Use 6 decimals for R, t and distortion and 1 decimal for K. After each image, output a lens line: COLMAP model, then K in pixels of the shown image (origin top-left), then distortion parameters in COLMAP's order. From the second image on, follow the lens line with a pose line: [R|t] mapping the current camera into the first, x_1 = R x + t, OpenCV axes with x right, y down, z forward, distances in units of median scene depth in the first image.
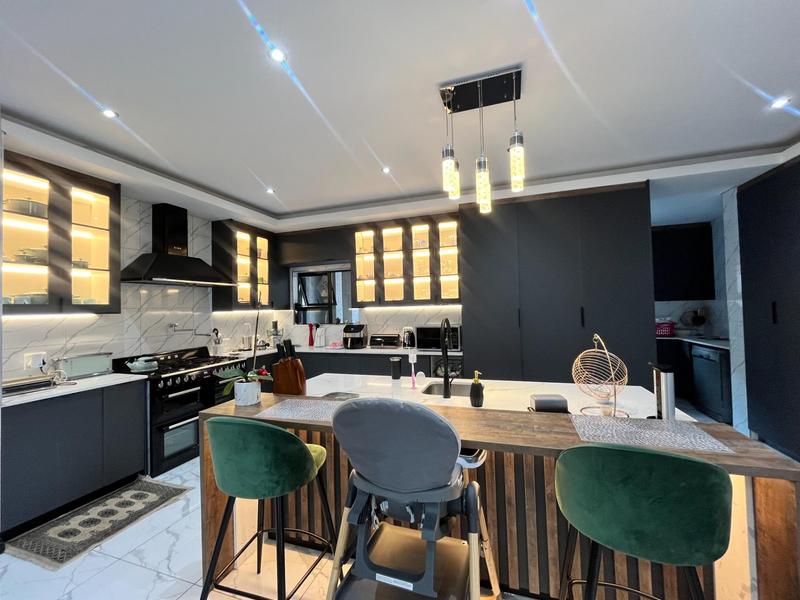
lens RADIAL K [[326.7, 0, 398.8], [0, 326.7, 298.9], [0, 0, 1]] dist [-0.002804, -0.000156]
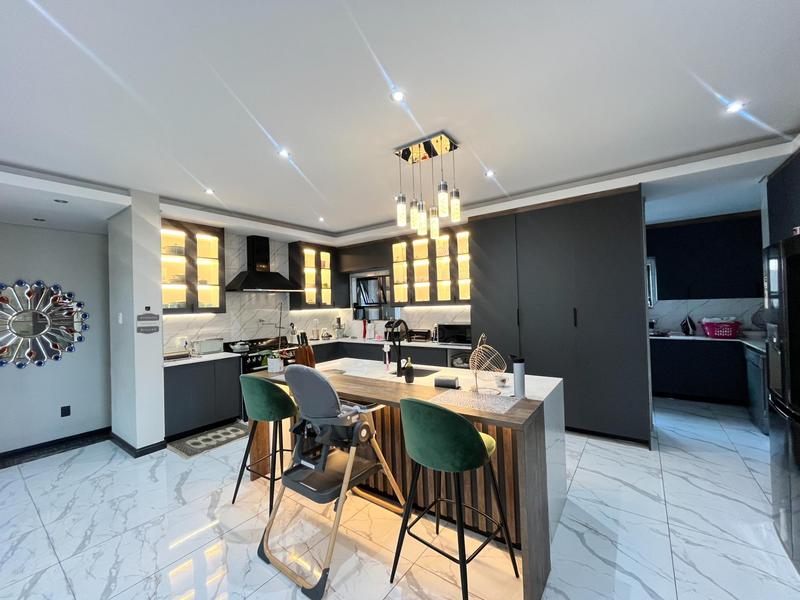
lens RADIAL K [[326.7, 0, 398.8], [0, 326.7, 298.9], [0, 0, 1]] dist [-0.002804, -0.000156]
pose [[0.954145, -0.008799, -0.299214, 0.278920], [0.014390, 0.999761, 0.016486, -0.025682], [0.298997, -0.020036, 0.954044, -0.159345]]
